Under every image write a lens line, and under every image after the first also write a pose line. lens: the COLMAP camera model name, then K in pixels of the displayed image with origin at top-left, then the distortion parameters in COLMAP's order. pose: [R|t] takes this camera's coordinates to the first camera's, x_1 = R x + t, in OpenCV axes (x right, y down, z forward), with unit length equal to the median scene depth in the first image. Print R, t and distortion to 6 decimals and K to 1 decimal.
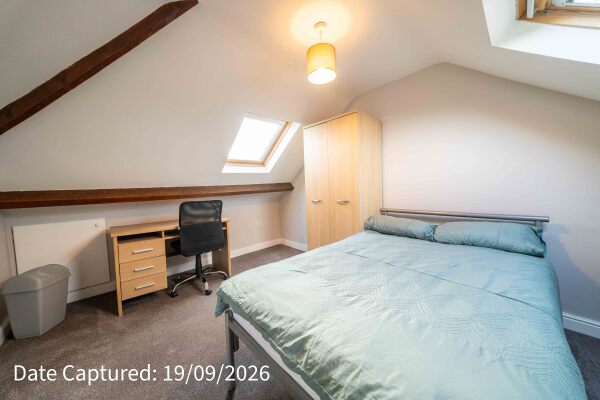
lens RADIAL K [[207.2, 0, 300.0], [0, 207.2, 200.0], [0, 0, 1]] dist [0.000821, 0.000054]
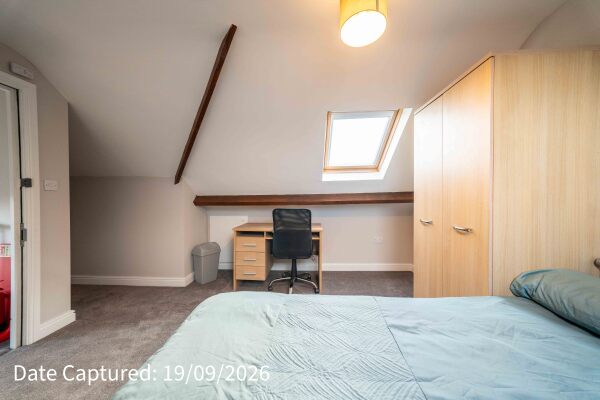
lens RADIAL K [[207.2, 0, 300.0], [0, 207.2, 200.0], [0, 0, 1]] dist [0.000821, 0.000054]
pose [[0.681801, 0.042756, -0.730288, 0.306551], [-0.064761, 0.997899, -0.002037, -0.038141], [0.728666, 0.048683, 0.683137, 0.301934]]
